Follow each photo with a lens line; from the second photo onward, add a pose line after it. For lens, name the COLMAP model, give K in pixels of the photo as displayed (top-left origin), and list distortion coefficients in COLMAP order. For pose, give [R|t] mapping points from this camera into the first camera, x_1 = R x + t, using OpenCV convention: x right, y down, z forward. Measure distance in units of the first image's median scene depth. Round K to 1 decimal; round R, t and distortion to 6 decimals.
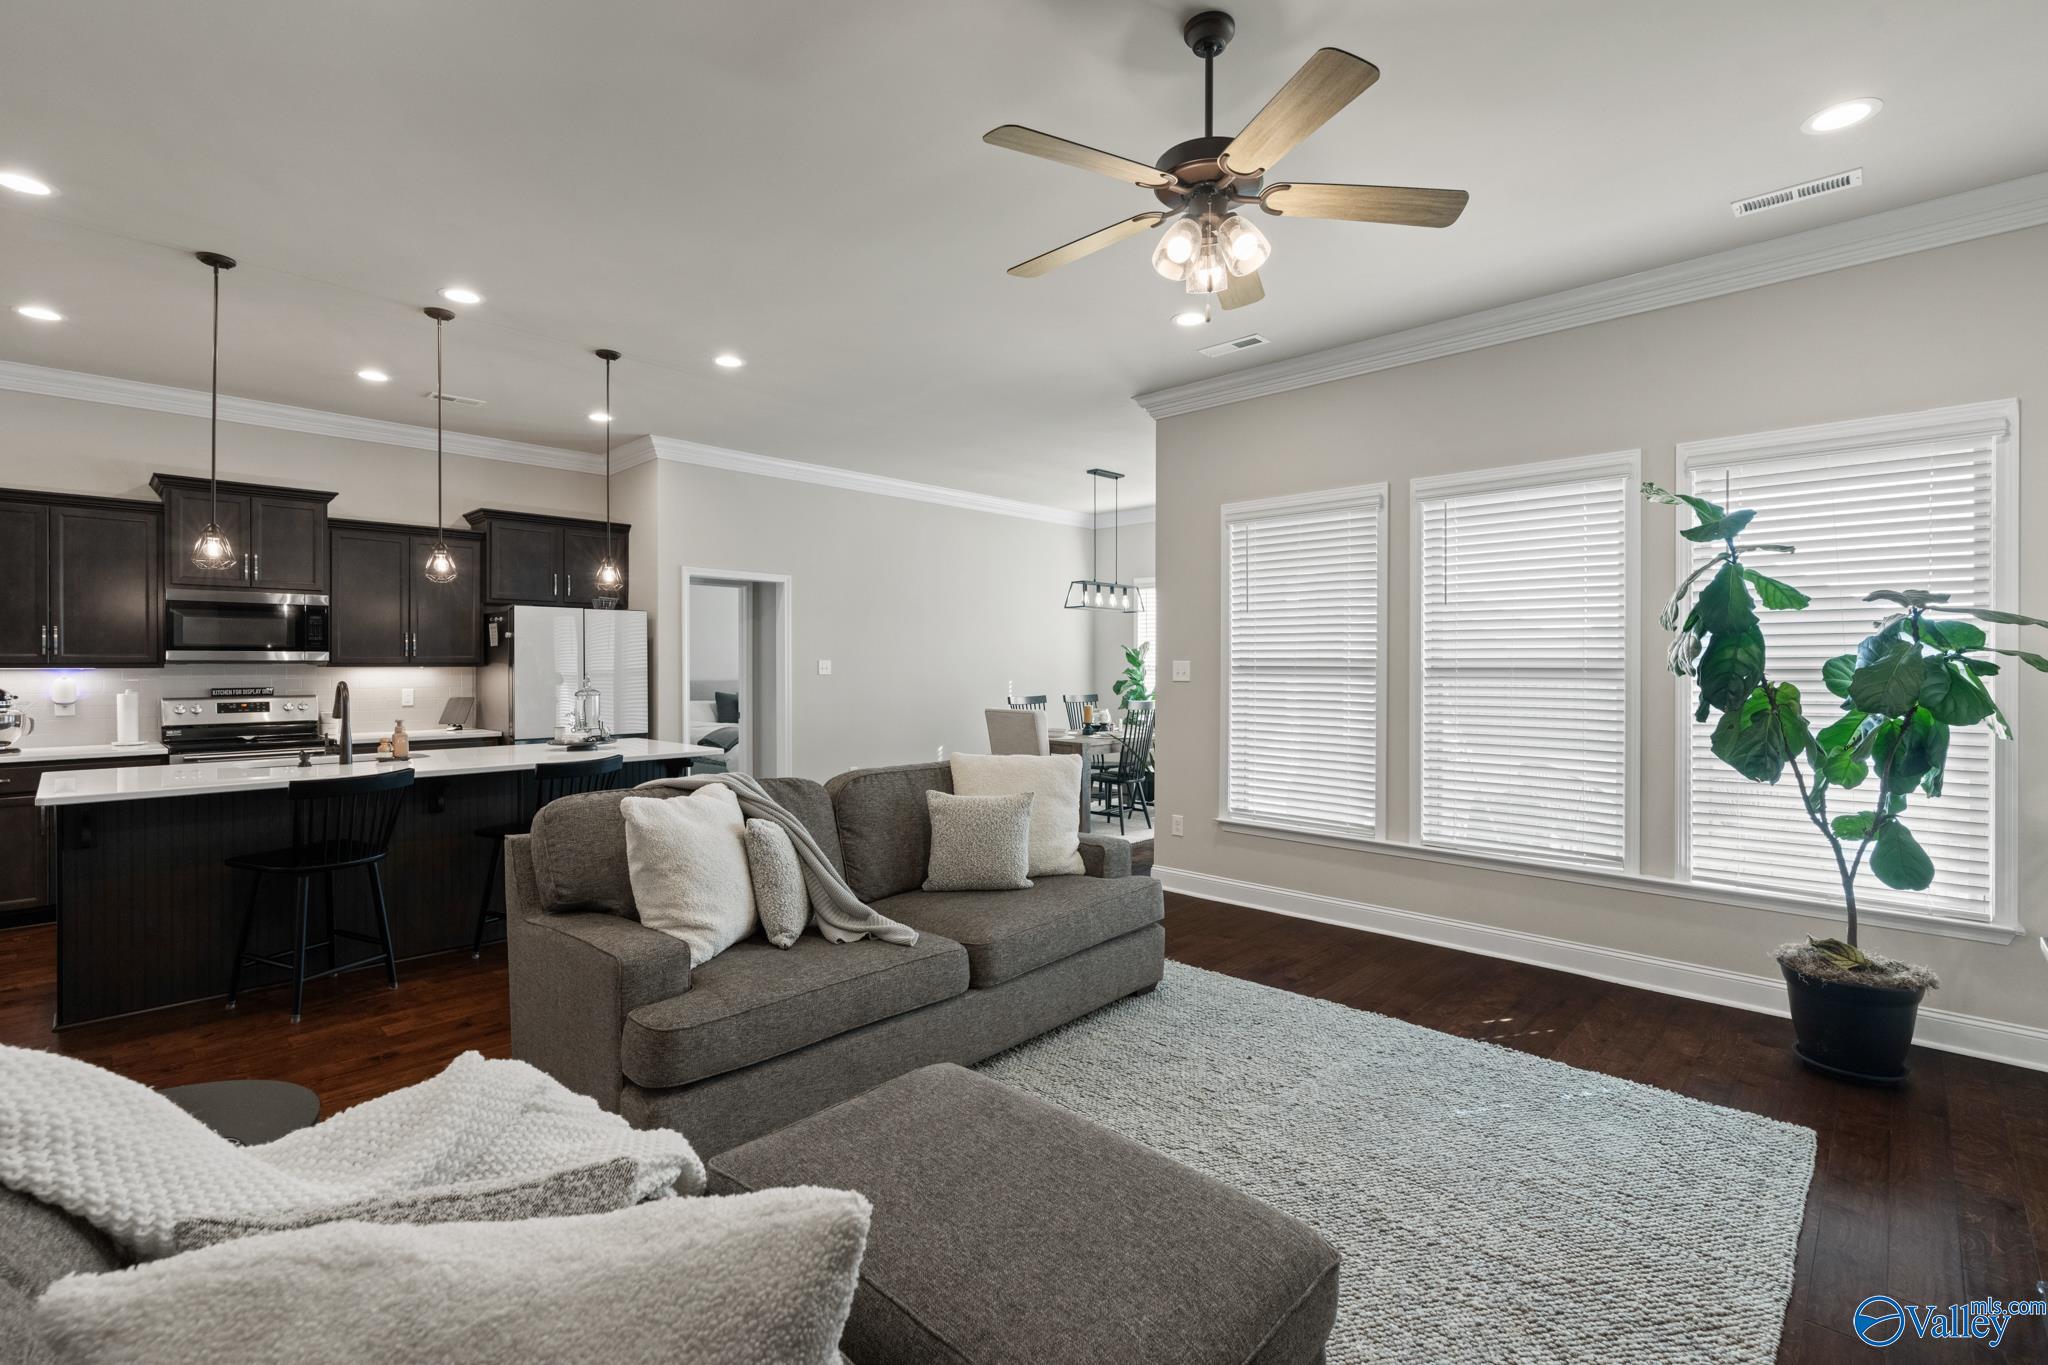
lens RADIAL K [[940.2, 0, 1038.4], [0, 940.2, 660.8], [0, 0, 1]] dist [-0.012781, 0.005215]
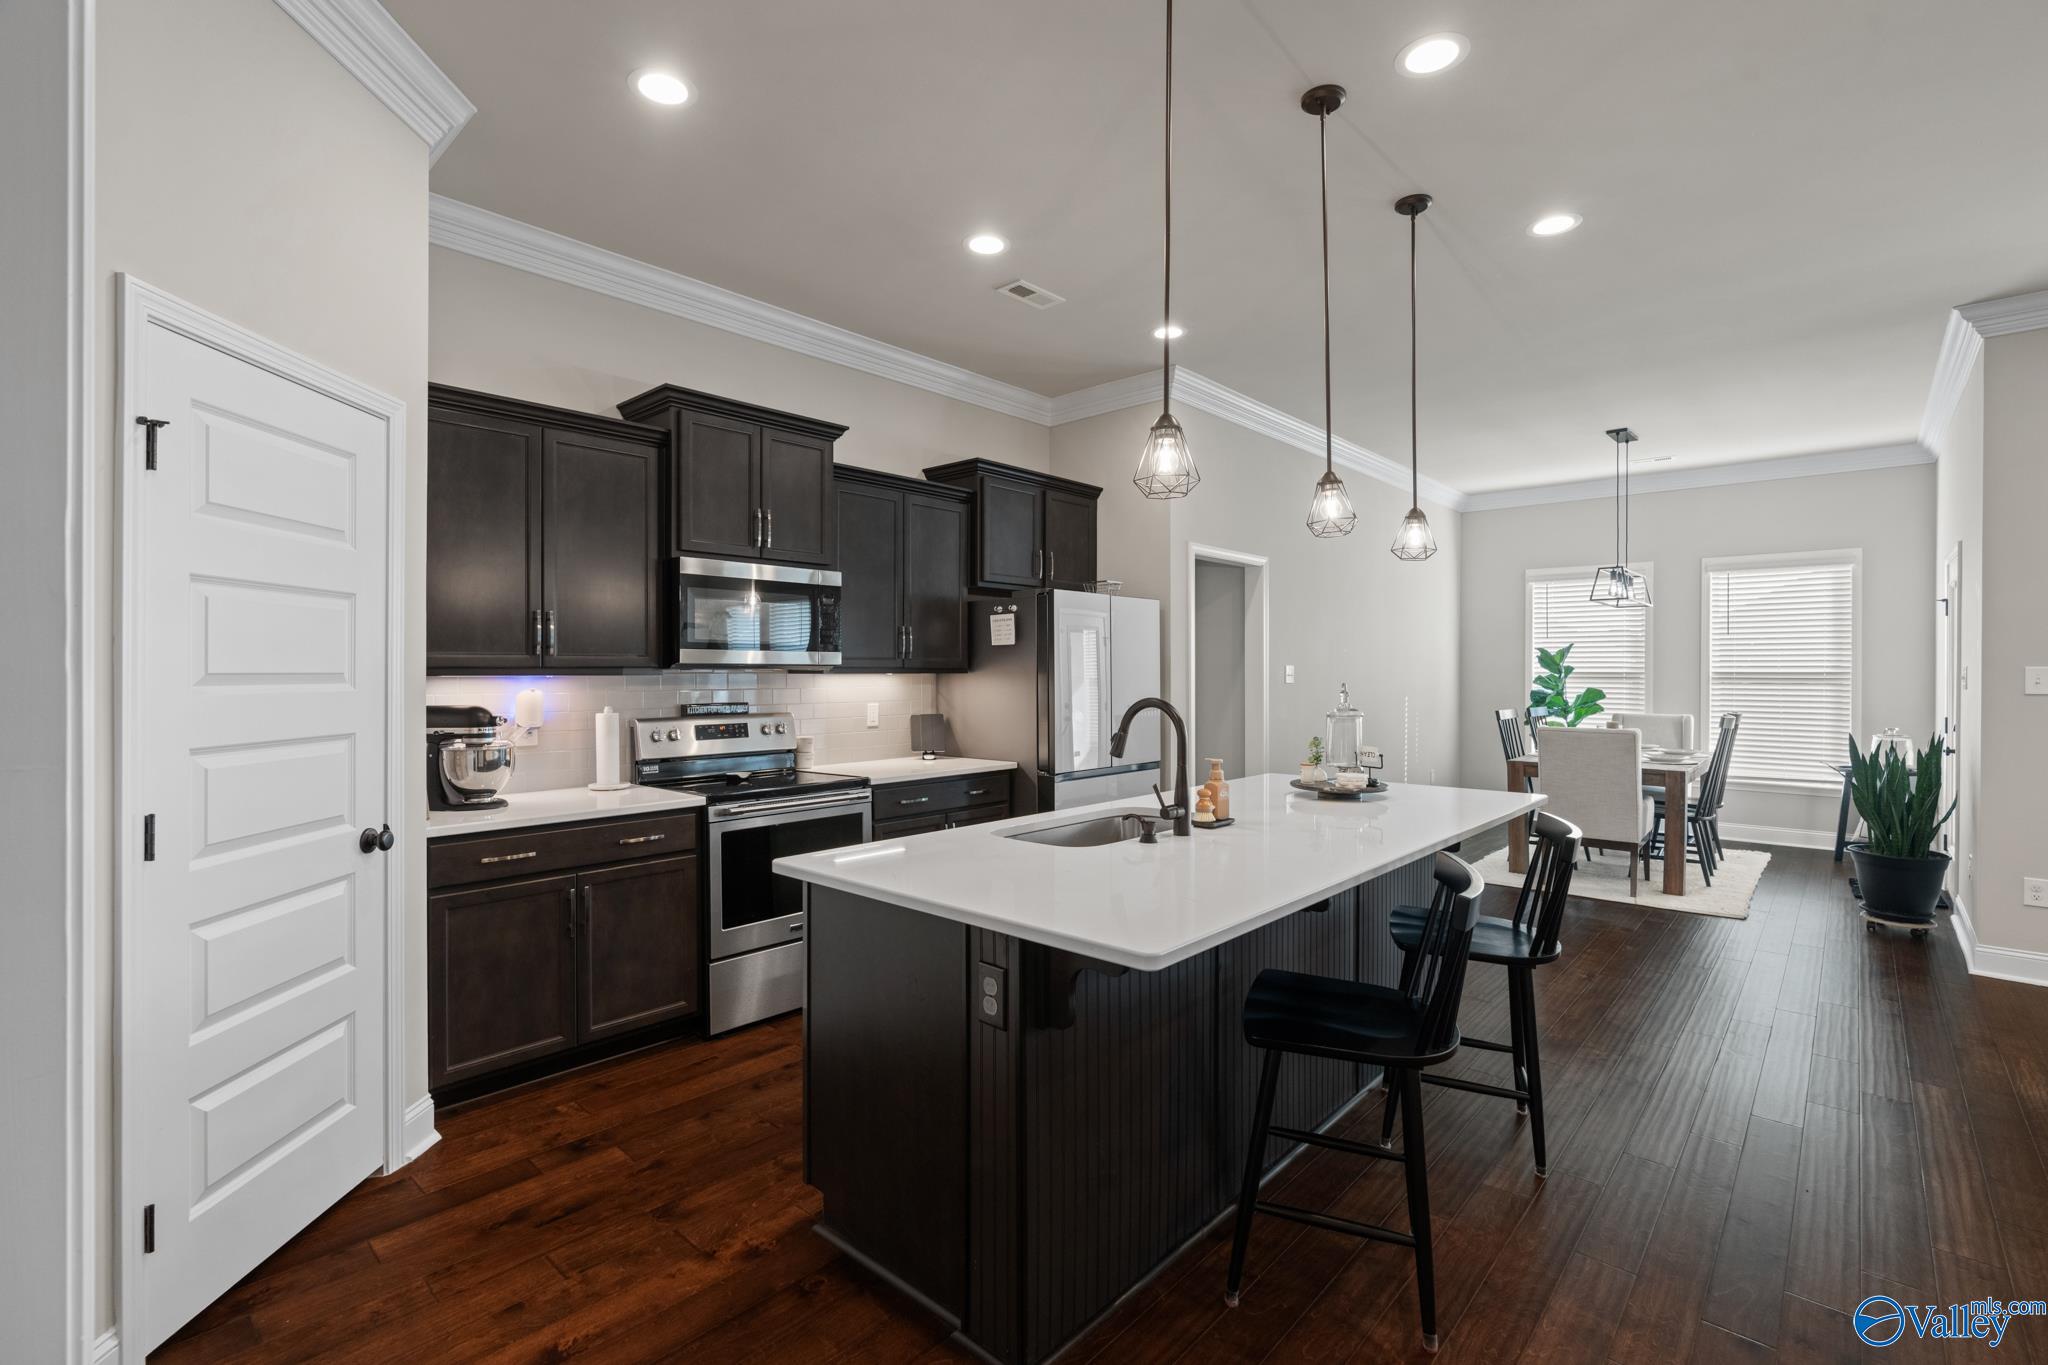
lens RADIAL K [[940.2, 0, 1008.0], [0, 940.2, 672.6], [0, 0, 1]] dist [-0.012781, 0.005215]
pose [[0.999537, 0.001003, 0.030398, -0.667581], [-0.001262, 0.999963, 0.008506, -0.000068], [-0.030388, -0.008541, 0.999502, 0.298085]]
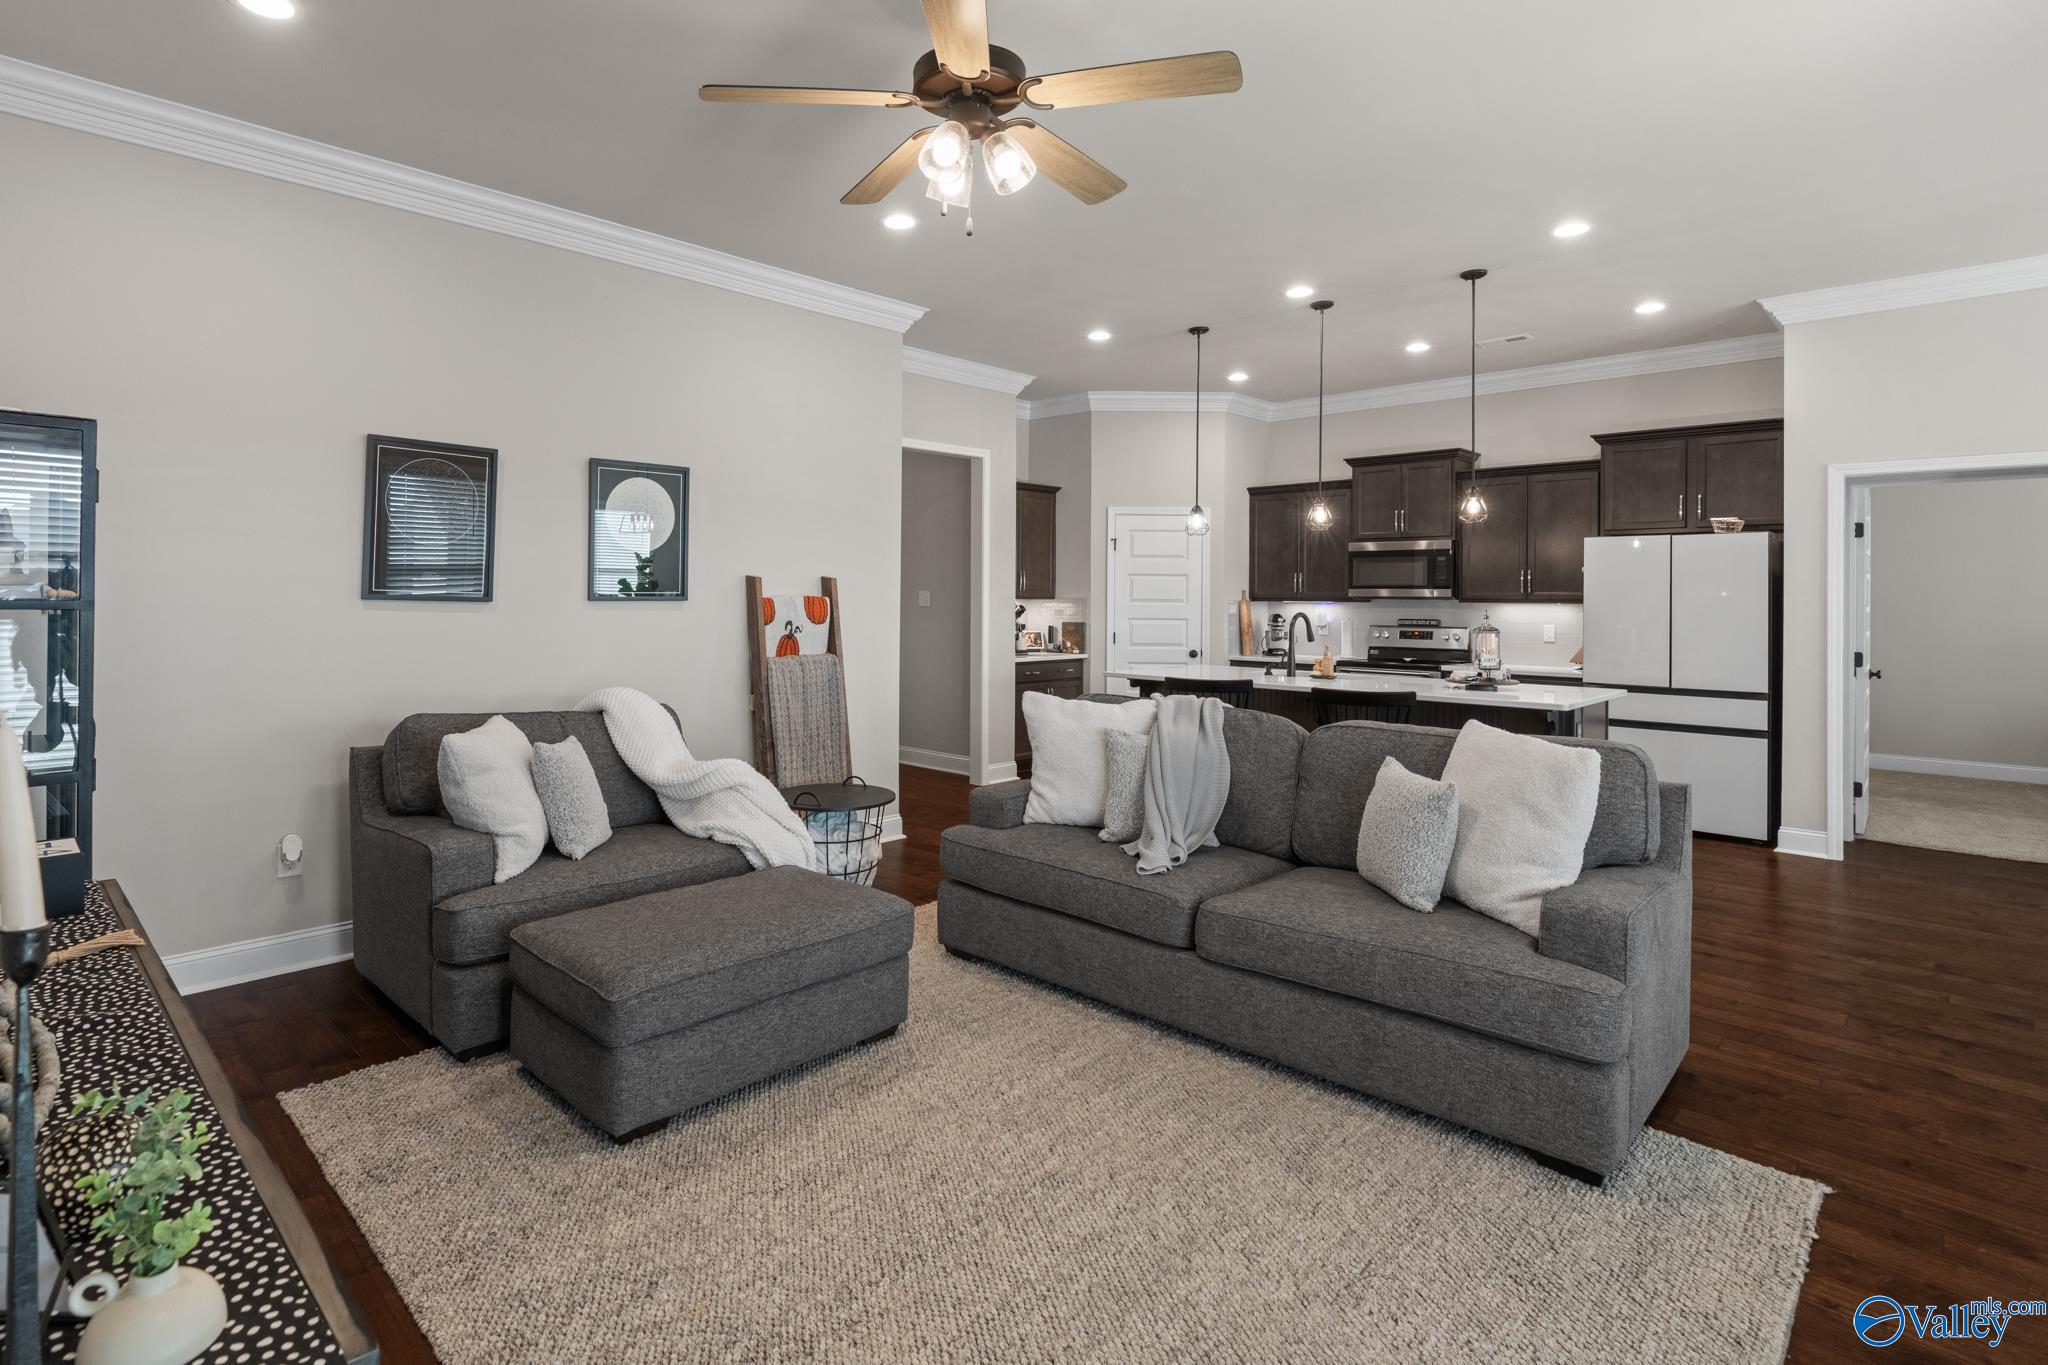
lens RADIAL K [[1029.3, 0, 946.0], [0, 1029.3, 593.6], [0, 0, 1]] dist [-0.004840, -0.000630]
pose [[-0.034718, -0.001591, -0.999396, 0.522238], [0.000123, 0.999999, -0.001596, -0.002075], [0.999397, -0.000178, -0.034717, 0.436325]]
